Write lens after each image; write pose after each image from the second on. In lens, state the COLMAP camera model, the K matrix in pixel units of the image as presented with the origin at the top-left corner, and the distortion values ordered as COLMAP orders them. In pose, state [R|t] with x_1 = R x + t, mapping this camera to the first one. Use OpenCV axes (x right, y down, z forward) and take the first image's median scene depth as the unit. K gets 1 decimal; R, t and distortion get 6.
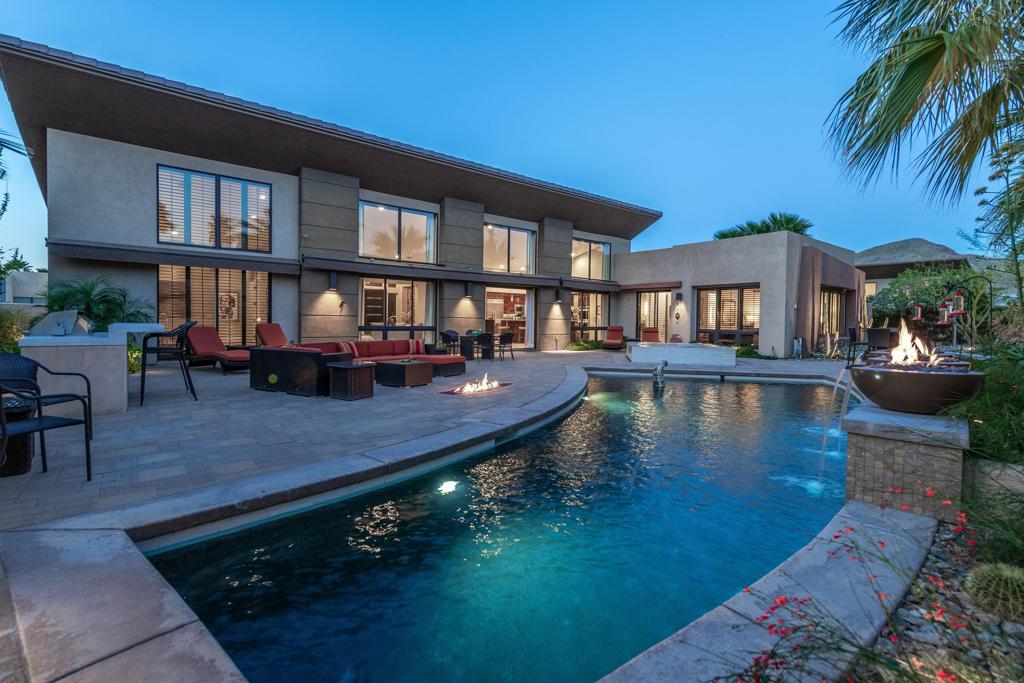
lens RADIAL K [[482.0, 0, 514.8], [0, 482.0, 338.8], [0, 0, 1]] dist [0.019125, -0.004631]
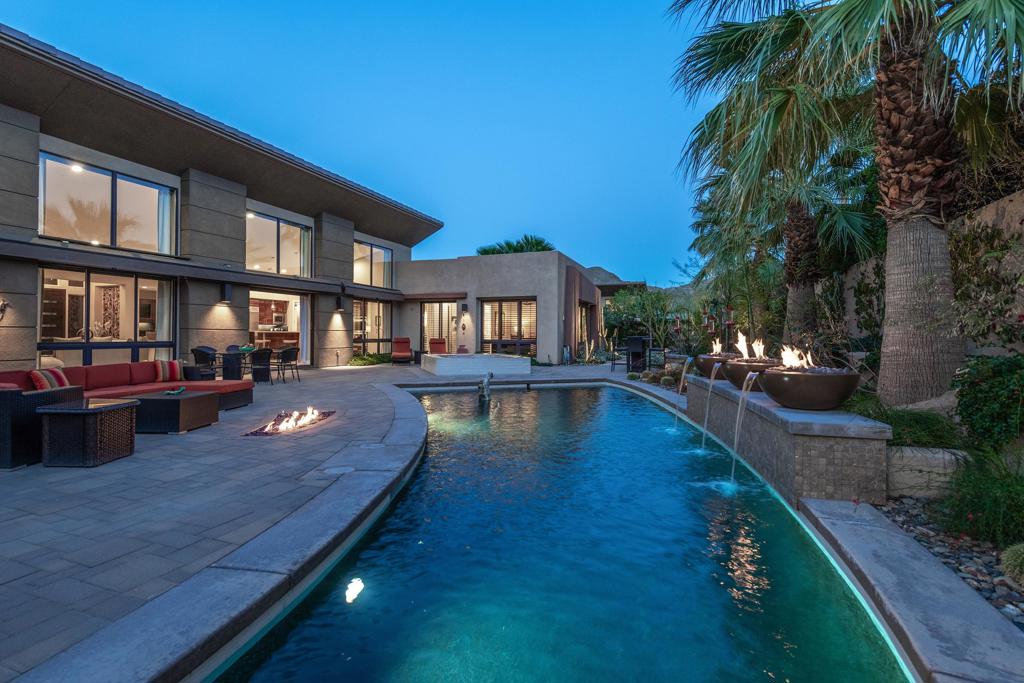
lens RADIAL K [[482.0, 0, 514.8], [0, 482.0, 338.8], [0, 0, 1]] dist [0.019125, -0.004631]
pose [[0.860757, -0.014895, 0.508798, -0.091132], [0.026963, 0.999503, -0.016354, -0.003519], [-0.508302, 0.027795, 0.860730, 0.095834]]
